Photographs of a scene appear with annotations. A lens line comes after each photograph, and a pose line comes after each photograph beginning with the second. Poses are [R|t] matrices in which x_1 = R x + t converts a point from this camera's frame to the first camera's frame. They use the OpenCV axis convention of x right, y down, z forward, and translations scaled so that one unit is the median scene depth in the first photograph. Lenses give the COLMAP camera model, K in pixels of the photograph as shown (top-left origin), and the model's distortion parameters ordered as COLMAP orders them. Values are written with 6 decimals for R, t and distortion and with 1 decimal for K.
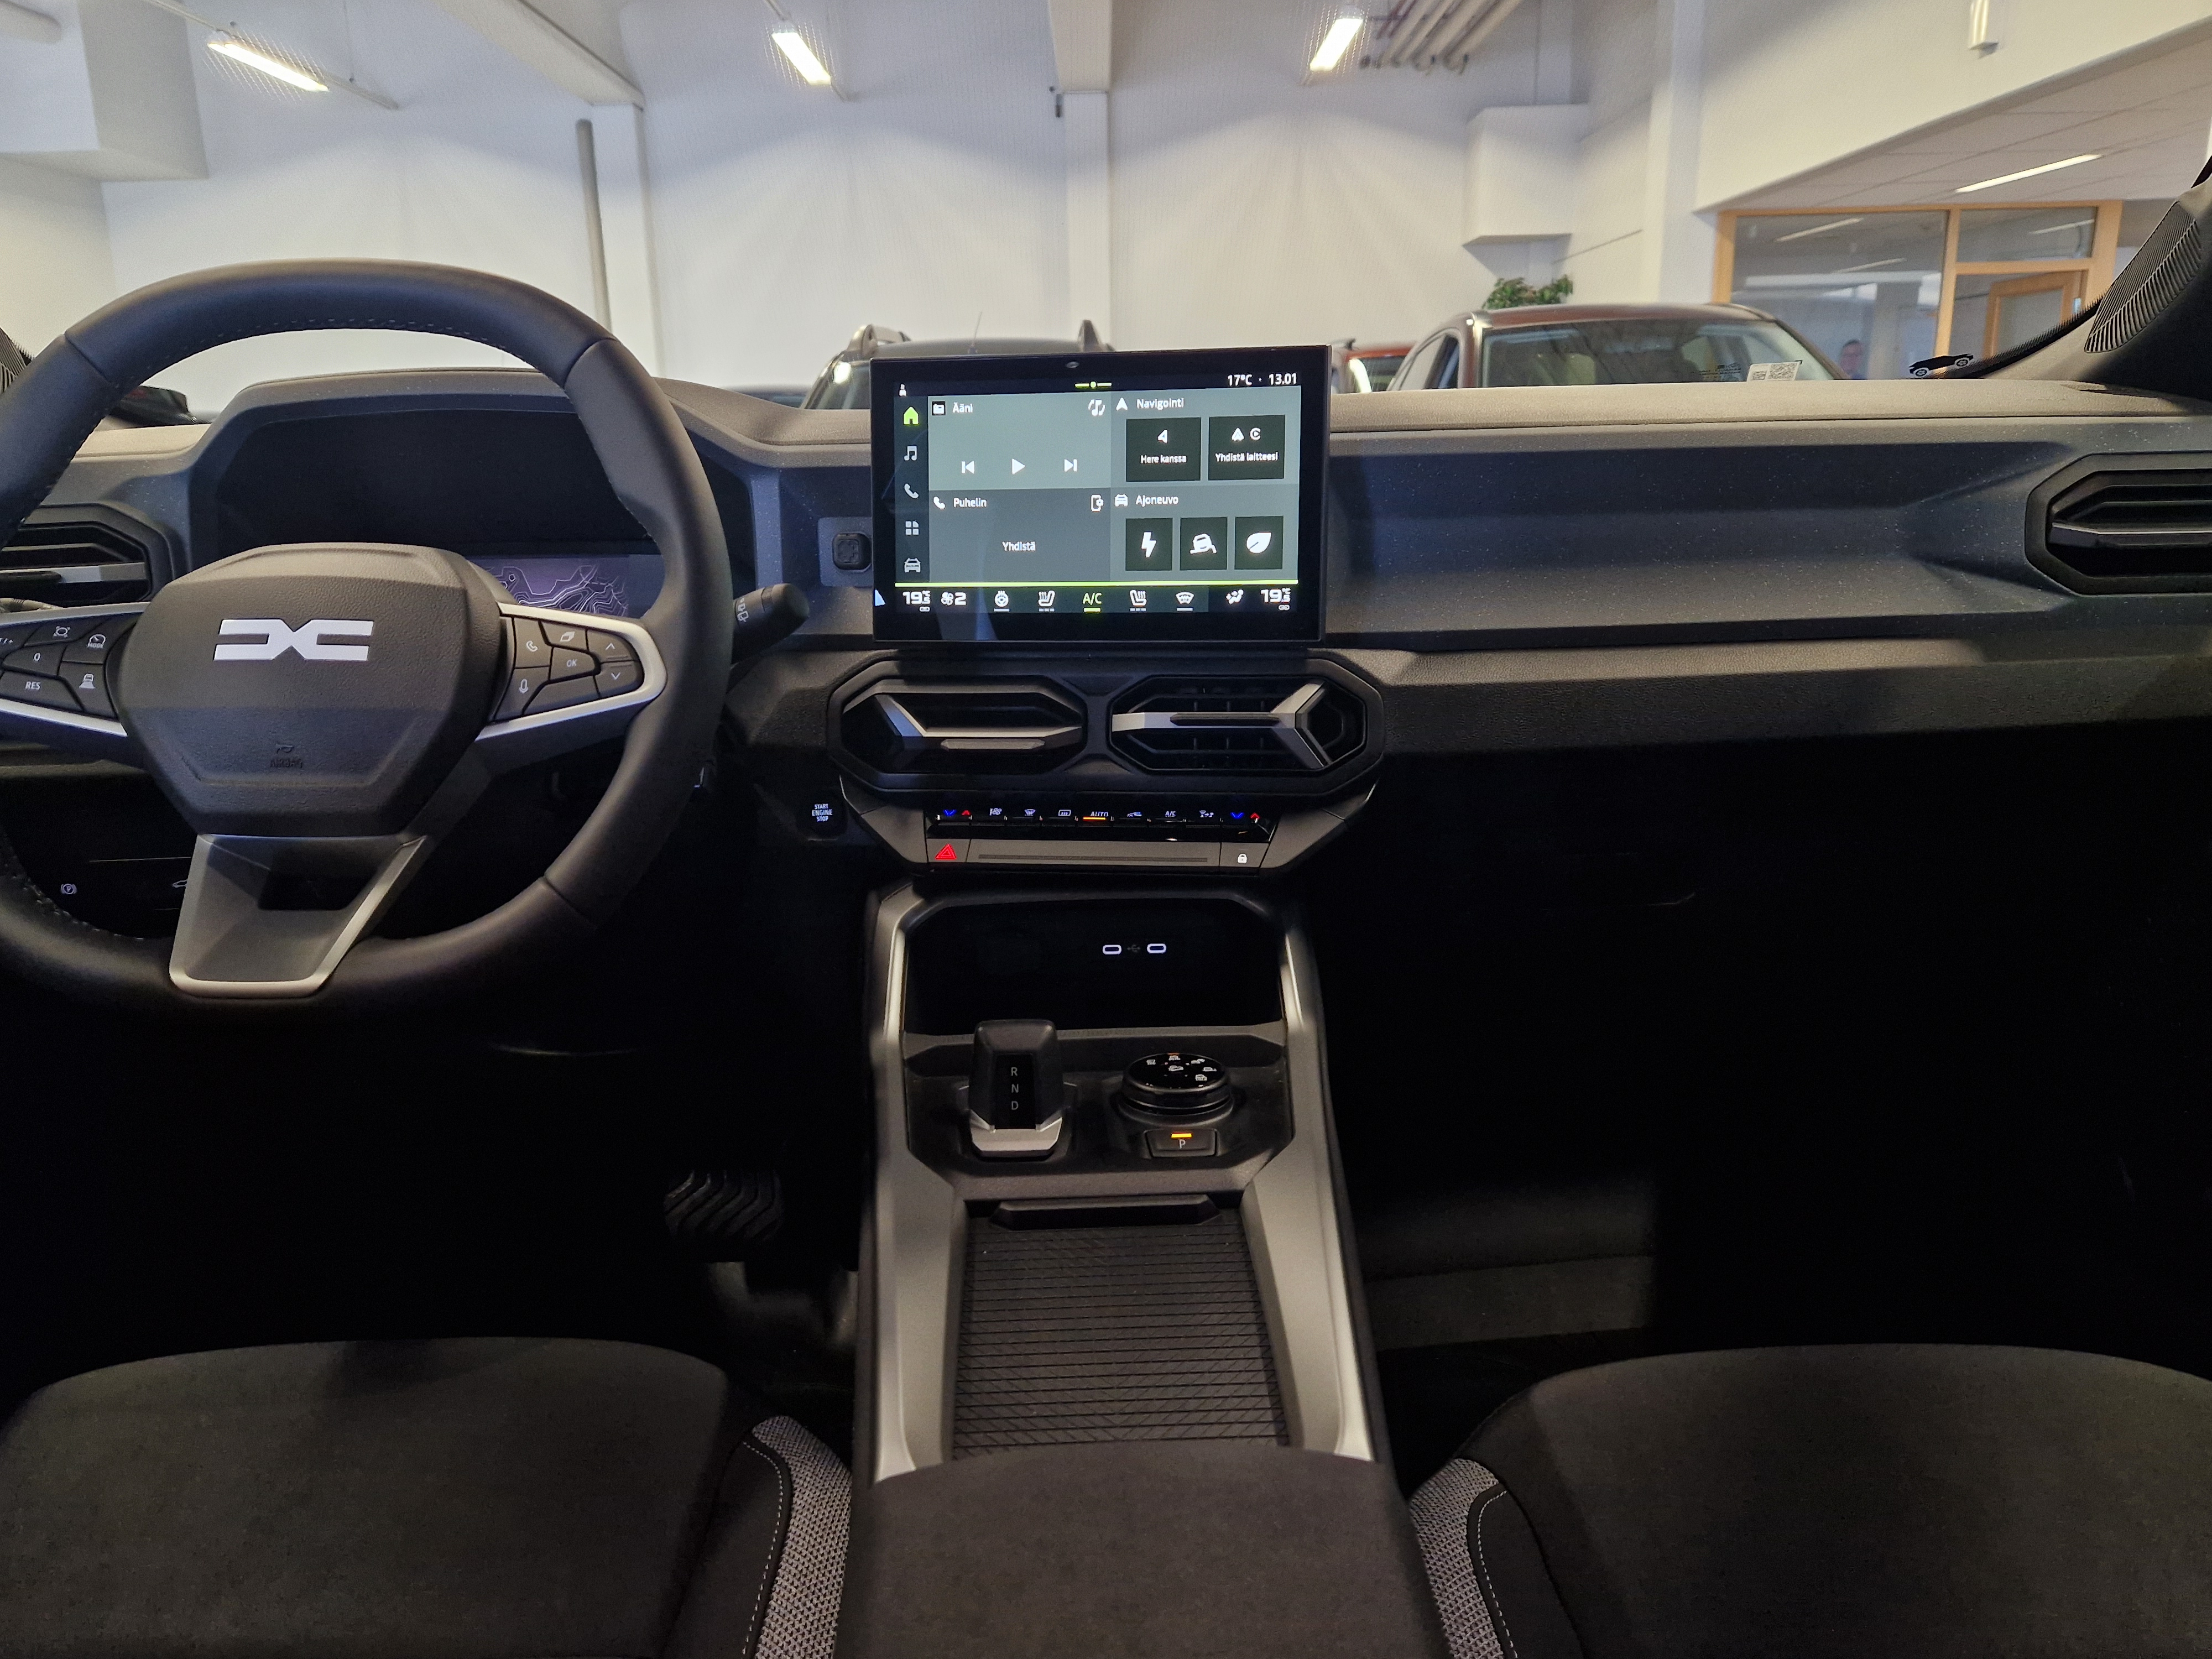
lens RADIAL K [[1629.9, 0, 1106.0], [0, 1629.9, 829.5], [0, 0, 1]] dist [0.061905, -0.037014]
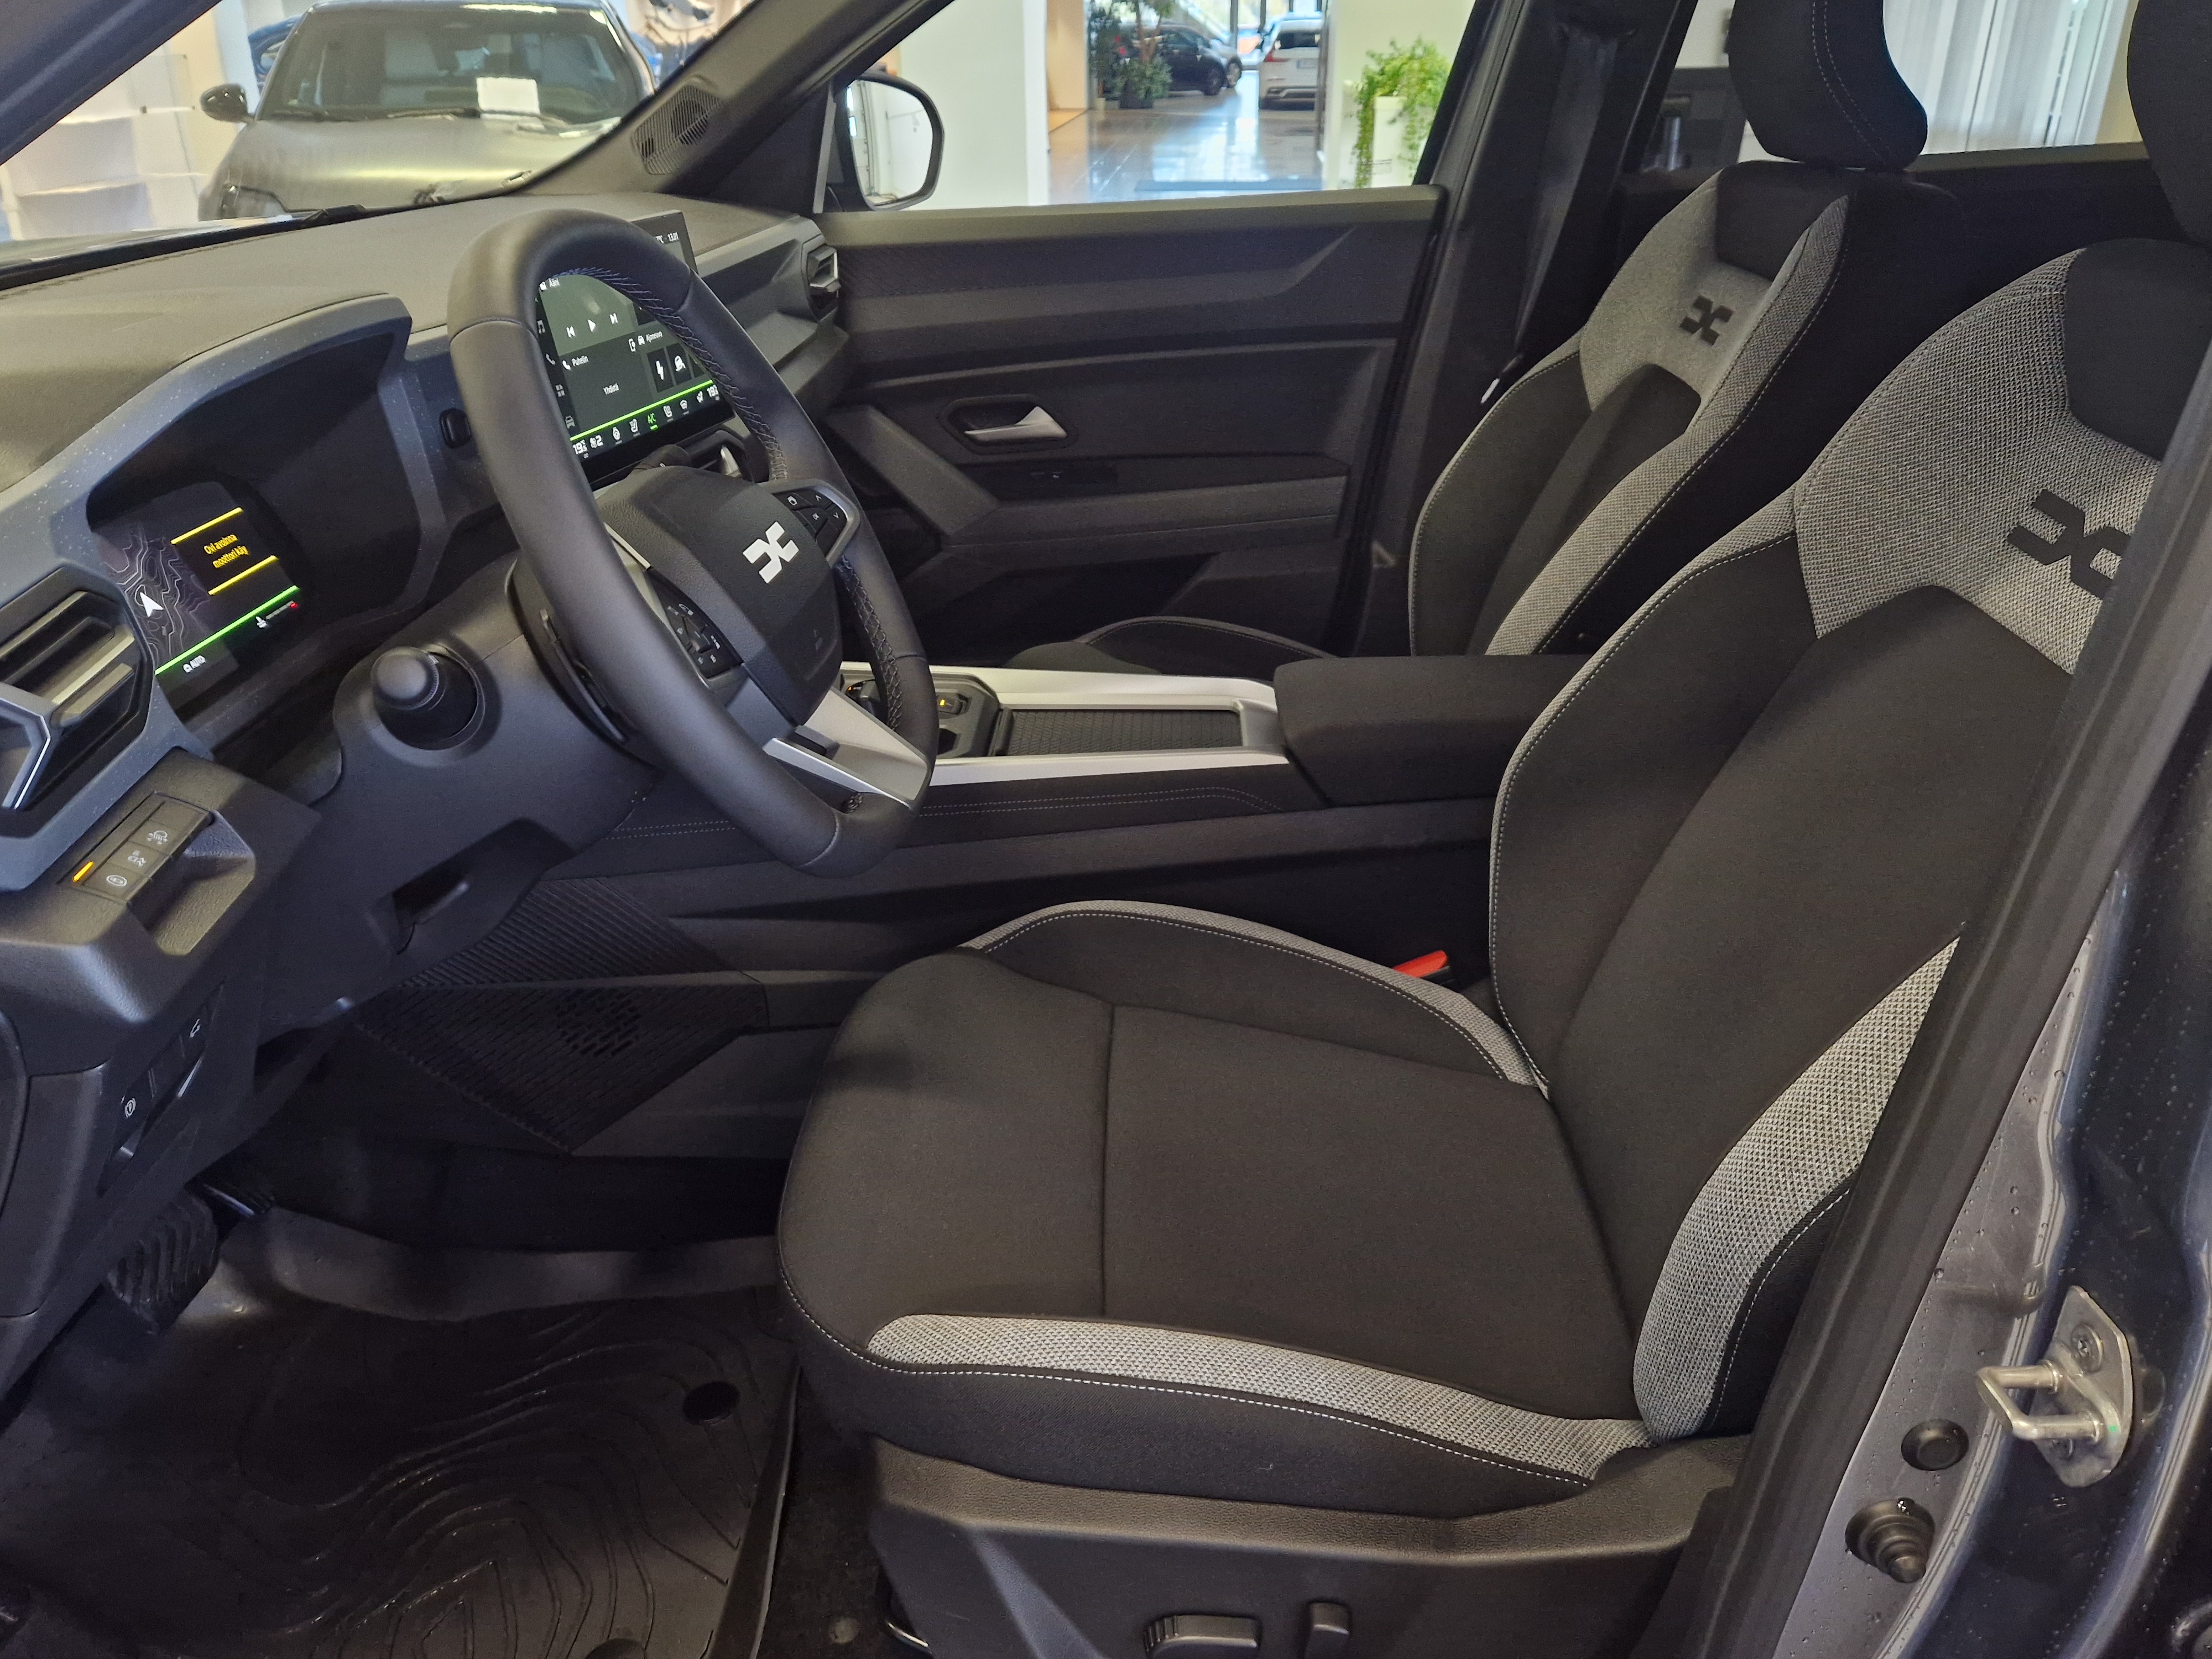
lens RADIAL K [[1629.9, 0, 1106.0], [0, 1629.9, 829.5], [0, 0, 1]] dist [0.061905, -0.037014]
pose [[0.069914, -0.413182, 0.907961, -1.342774], [0.254128, 0.887535, 0.384319, -0.266866], [-0.964640, 0.203869, 0.167053, 0.495569]]
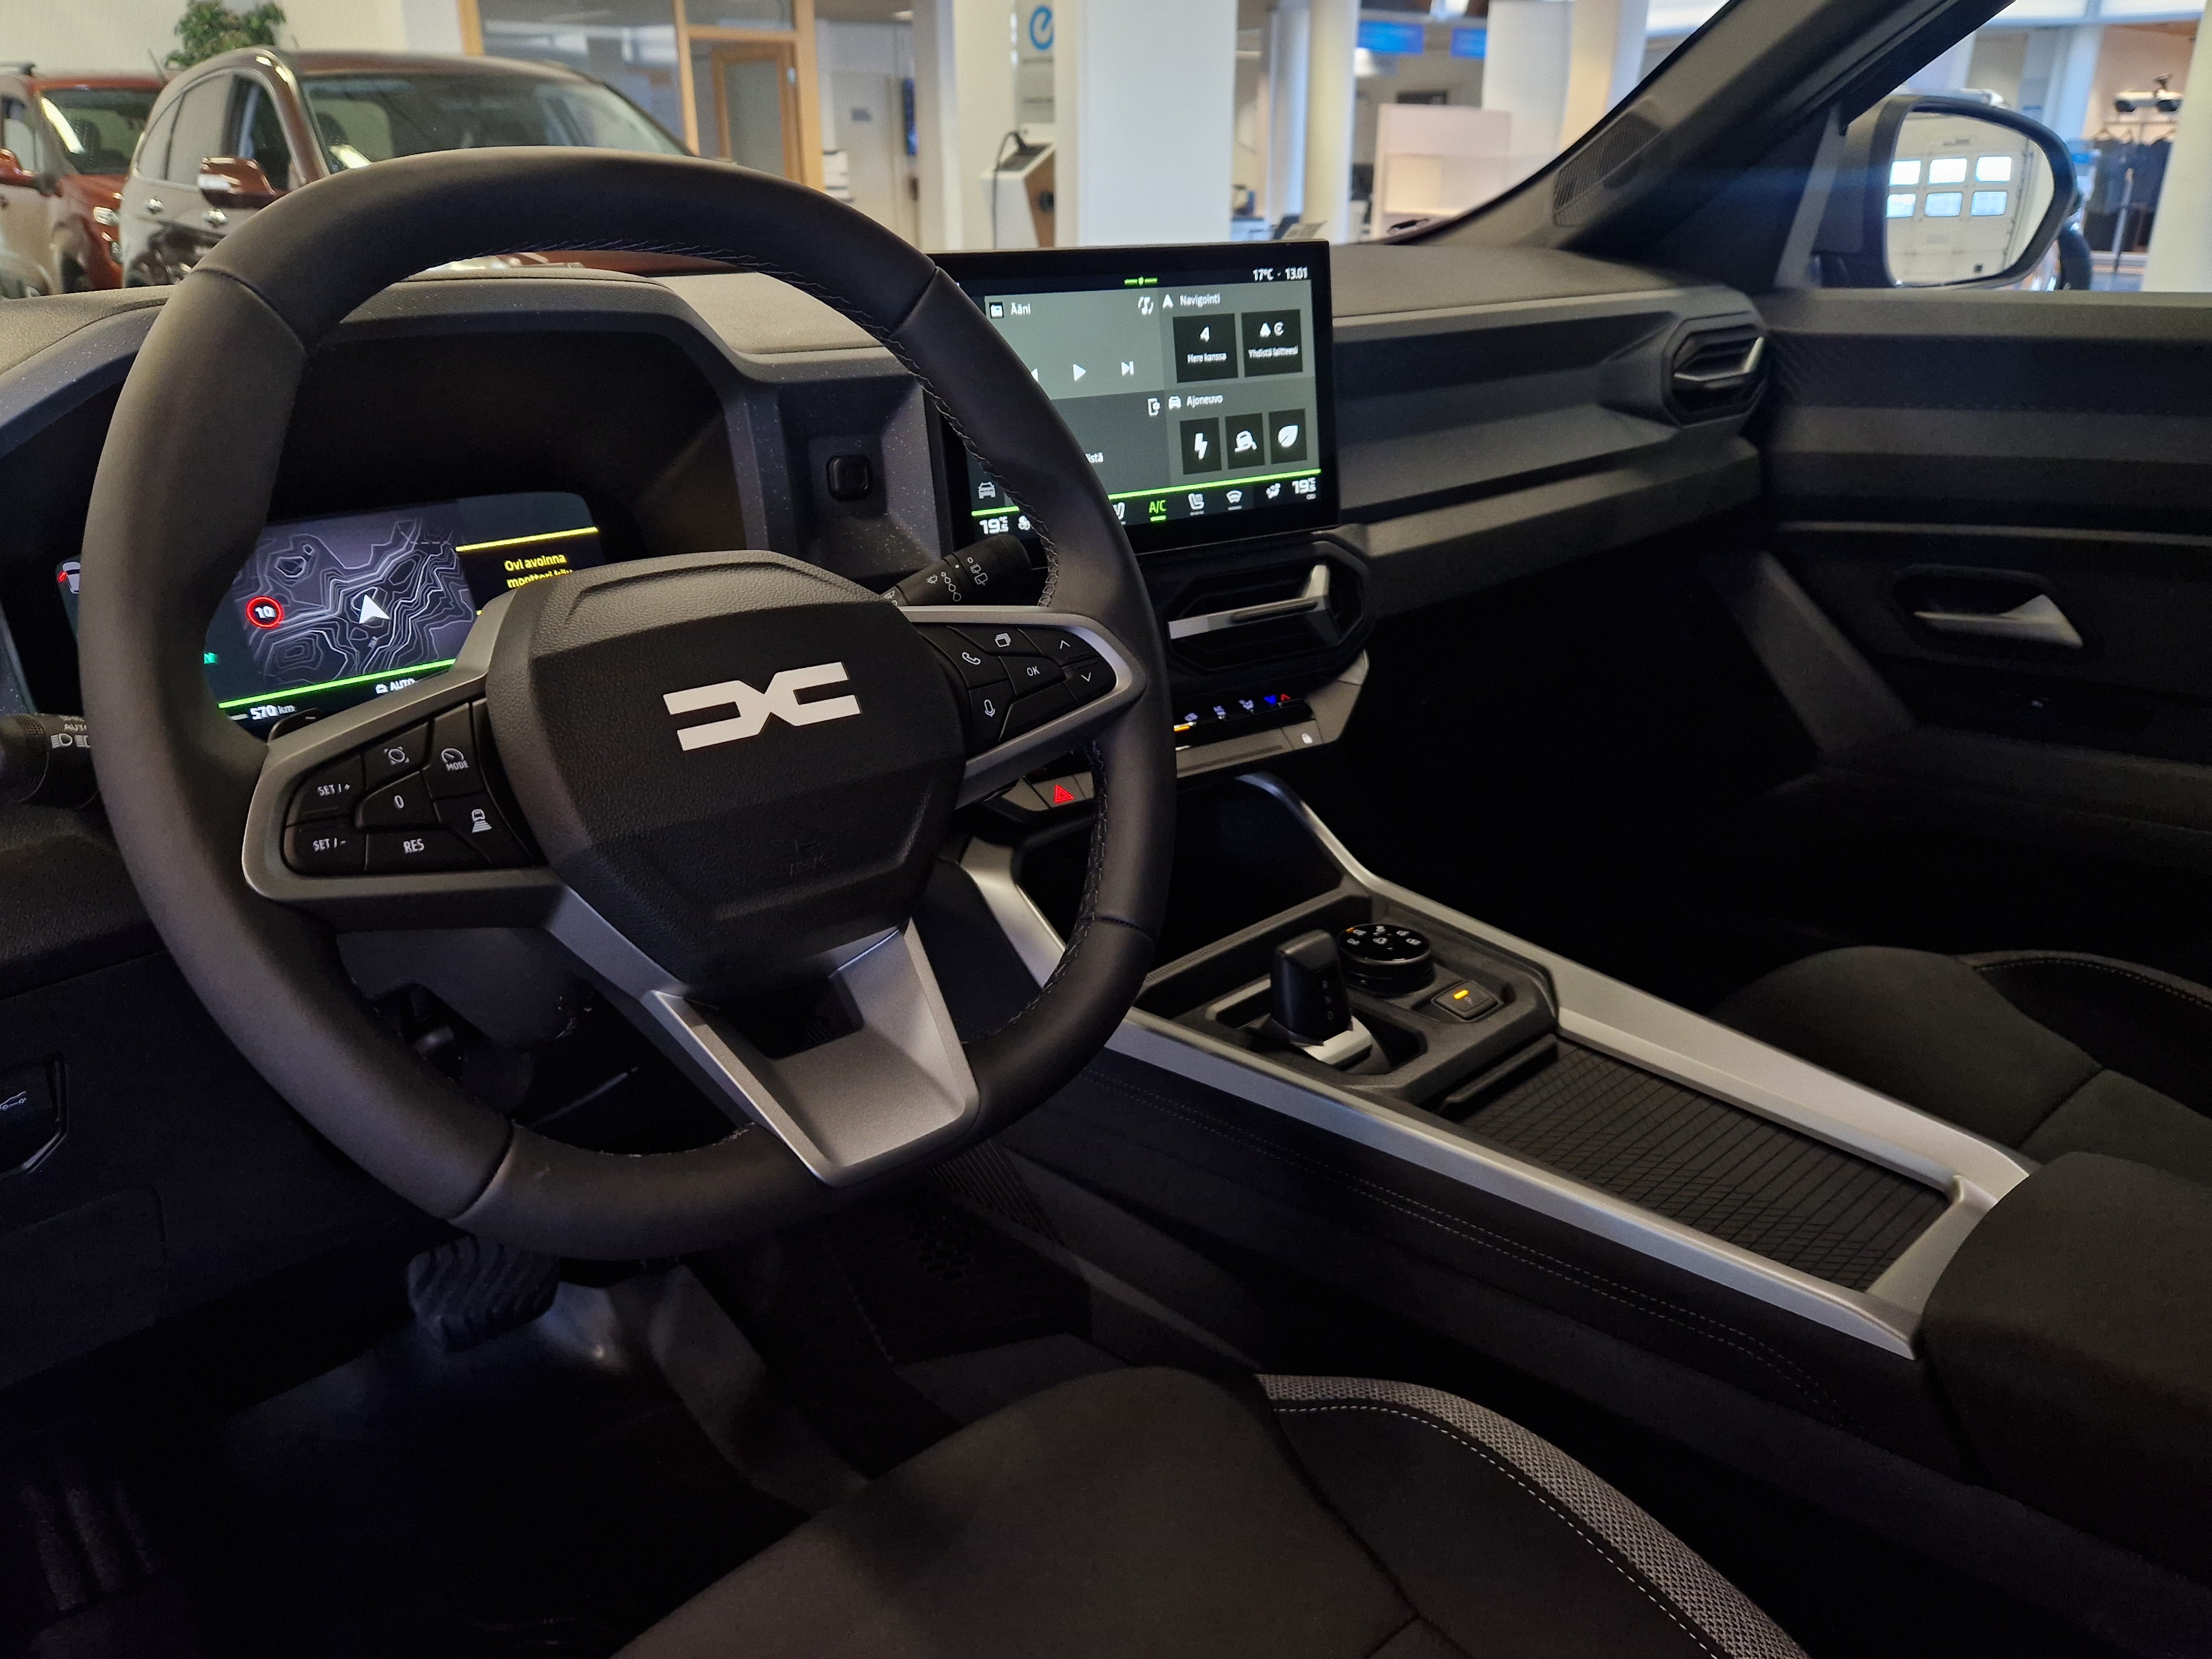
lens RADIAL K [[1629.9, 0, 1106.0], [0, 1629.9, 829.5], [0, 0, 1]] dist [0.061905, -0.037014]
pose [[0.744402, -0.231938, 0.626155, -0.695058], [0.144823, 0.971494, 0.187685, -0.143373], [-0.651837, -0.049032, 0.756772, 0.274026]]
